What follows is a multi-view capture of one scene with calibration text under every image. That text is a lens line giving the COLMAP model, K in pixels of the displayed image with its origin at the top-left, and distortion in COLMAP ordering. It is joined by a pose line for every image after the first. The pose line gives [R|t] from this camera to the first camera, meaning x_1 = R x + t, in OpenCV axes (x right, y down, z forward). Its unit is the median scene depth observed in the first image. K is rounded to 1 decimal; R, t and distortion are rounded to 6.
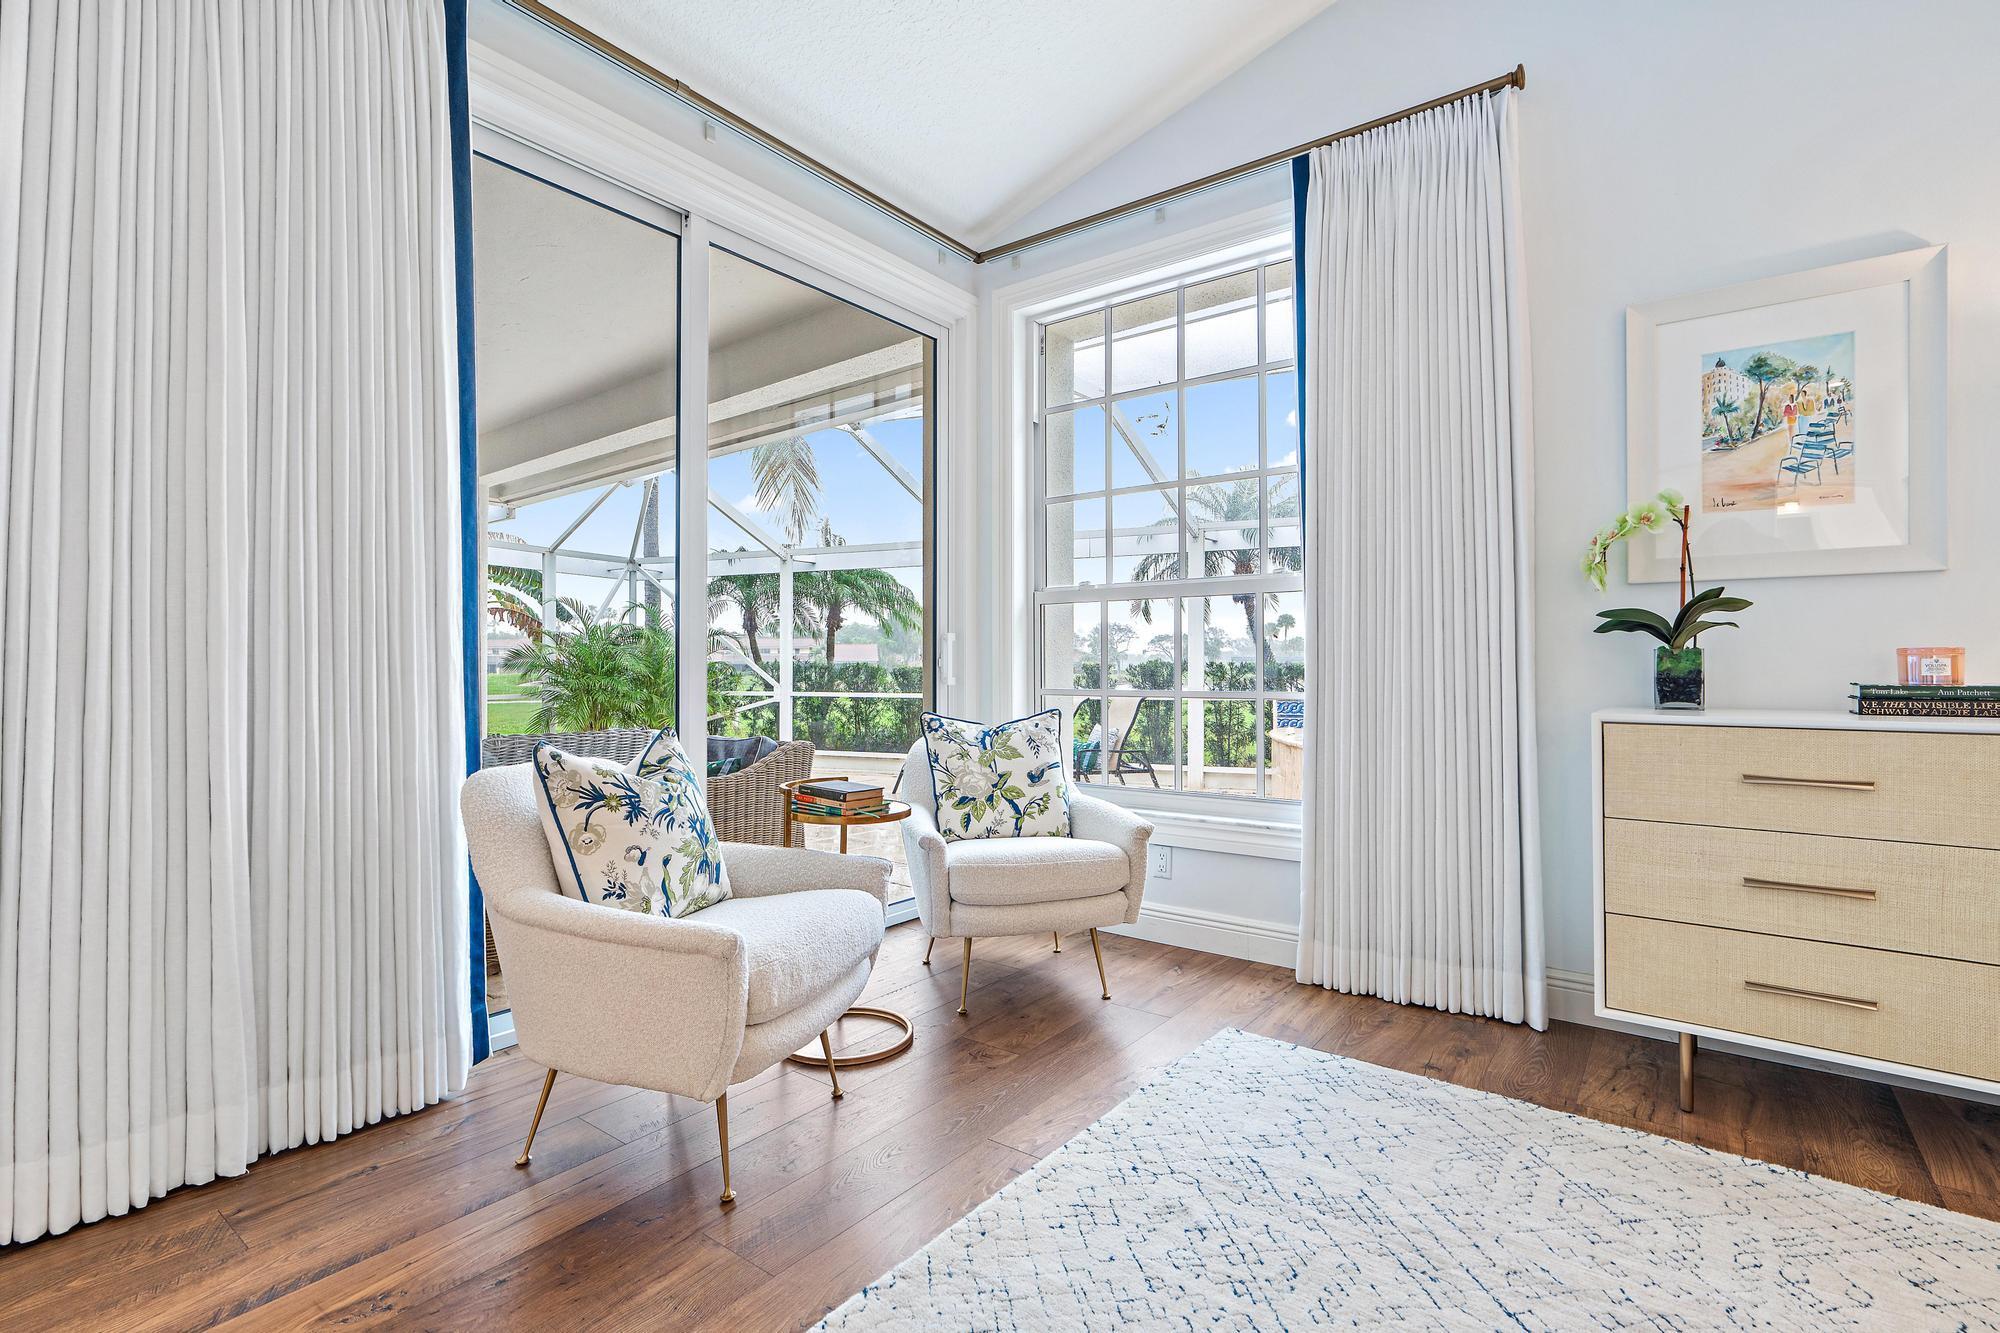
lens RADIAL K [[908.8, 0, 998.7], [0, 908.8, 667.2], [0, 0, 1]] dist [-0.003725, 0.000200]
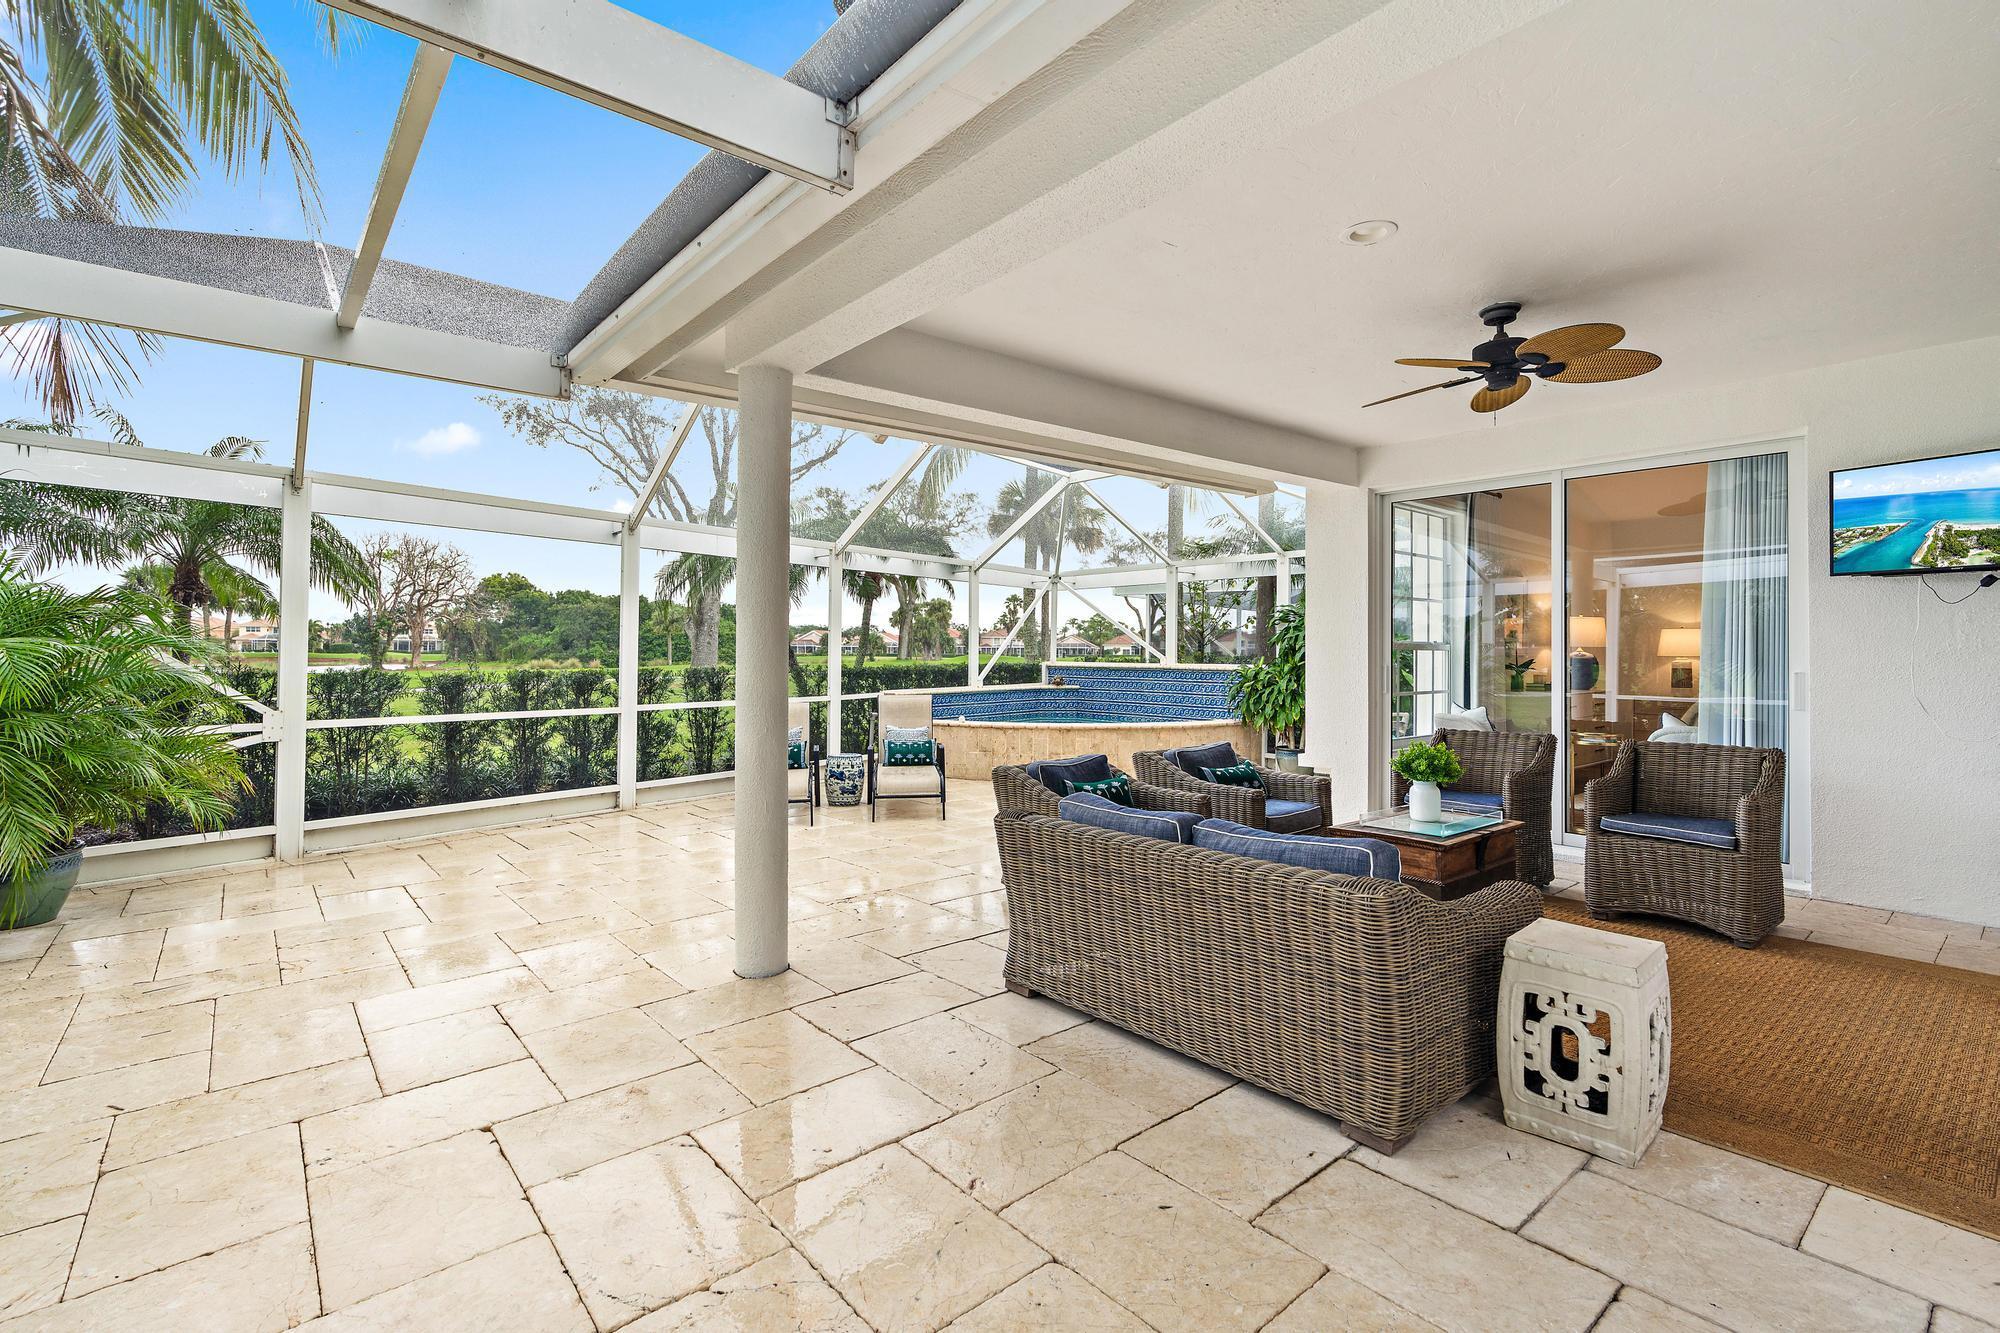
lens RADIAL K [[920.4, 0, 993.6], [0, 920.4, 644.4], [0, 0, 1]] dist [-0.001759, 0.000782]
pose [[0.224206, 0.011872, 0.974469, -2.544203], [-0.007380, 0.999918, -0.010484, -0.063777], [-0.974514, -0.004841, 0.224275, 1.688910]]
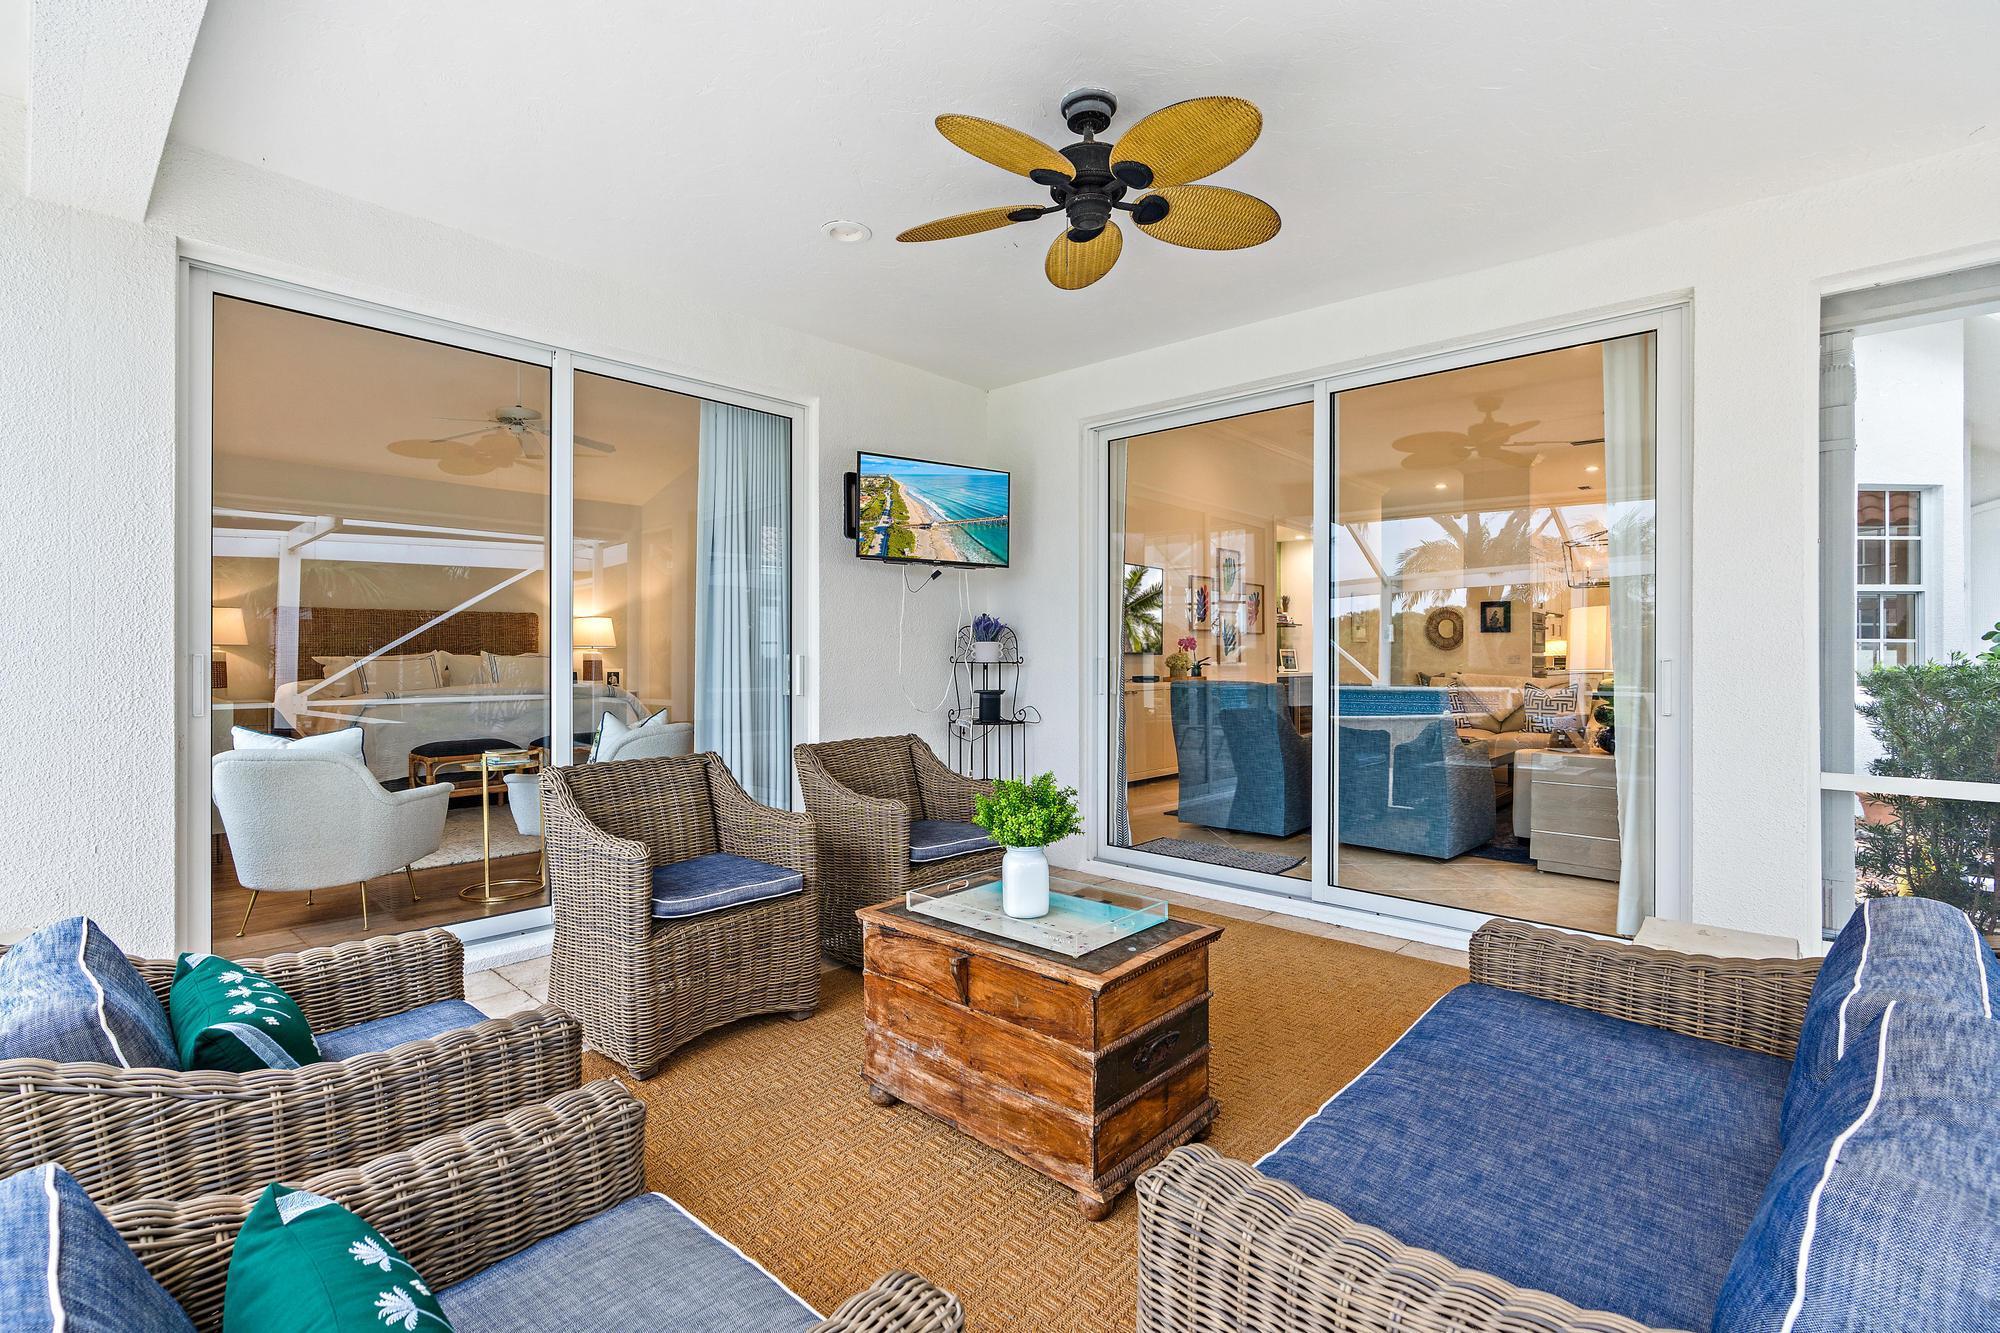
lens RADIAL K [[908.8, 0, 998.7], [0, 908.8, 667.2], [0, 0, 1]] dist [-0.003725, 0.000200]
pose [[-0.995567, 0.002877, 0.094008, -1.068564], [0.003803, 0.999946, 0.009665, -0.031736], [-0.093975, 0.009979, -0.995525, 2.160693]]
